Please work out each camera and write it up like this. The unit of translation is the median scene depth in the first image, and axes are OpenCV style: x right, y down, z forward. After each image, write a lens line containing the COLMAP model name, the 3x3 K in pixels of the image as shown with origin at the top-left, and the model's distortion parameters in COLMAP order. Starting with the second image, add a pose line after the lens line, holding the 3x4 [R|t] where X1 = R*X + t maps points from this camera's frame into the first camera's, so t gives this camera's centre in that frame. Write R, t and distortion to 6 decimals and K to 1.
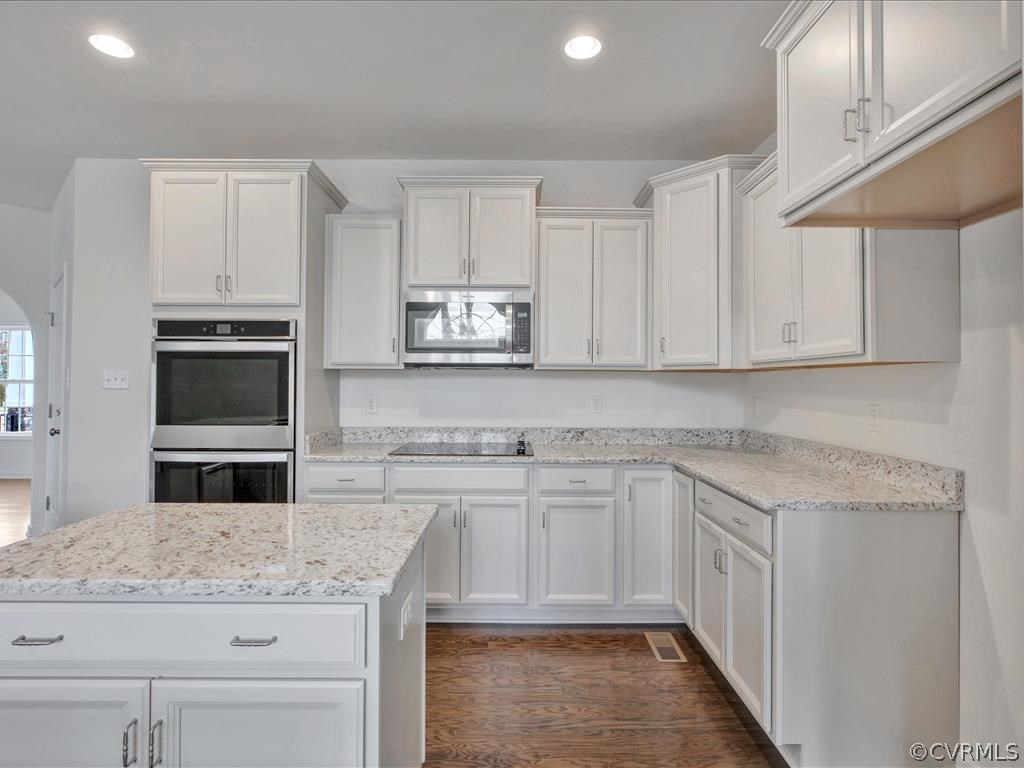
lens RADIAL K [[529.1, 0, 513.4], [0, 529.1, 374.7], [0, 0, 1]] dist [0.001271, 0.000235]
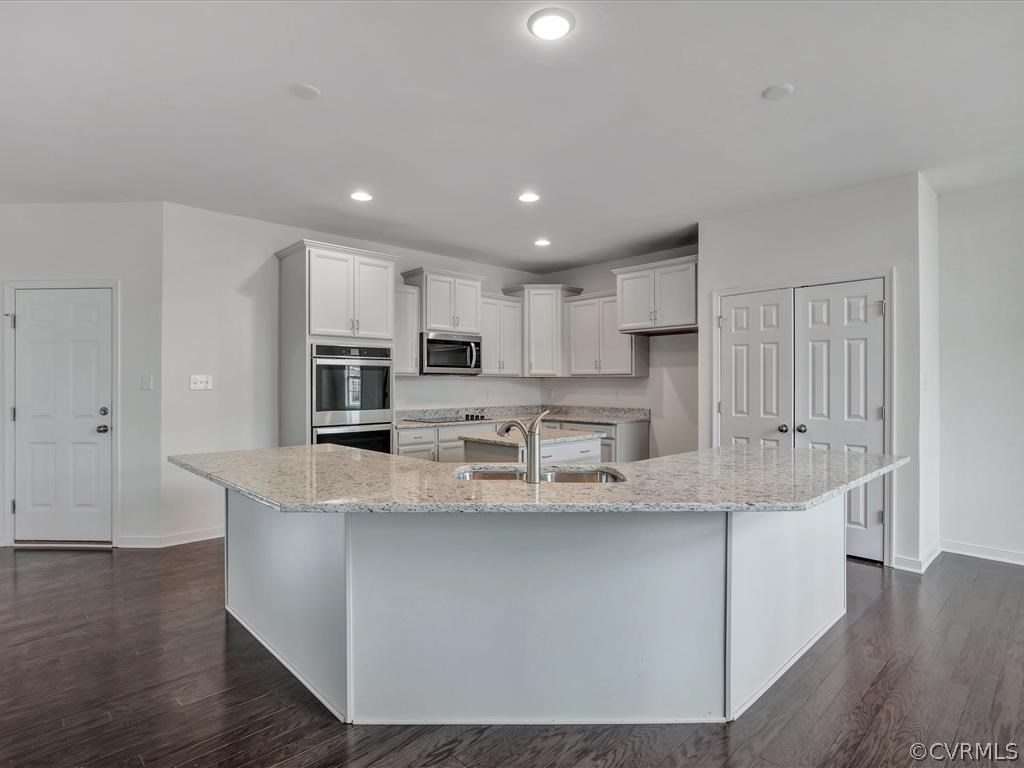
lens RADIAL K [[539.4, 0, 512.0], [0, 539.4, 384.0], [0, 0, 1]] dist [-0.000857, -0.000487]
pose [[0.729364, -0.005987, 0.684100, -1.339257], [-0.008142, 0.999815, 0.017431, -0.019537], [-0.684078, -0.018284, 0.729180, -0.563598]]
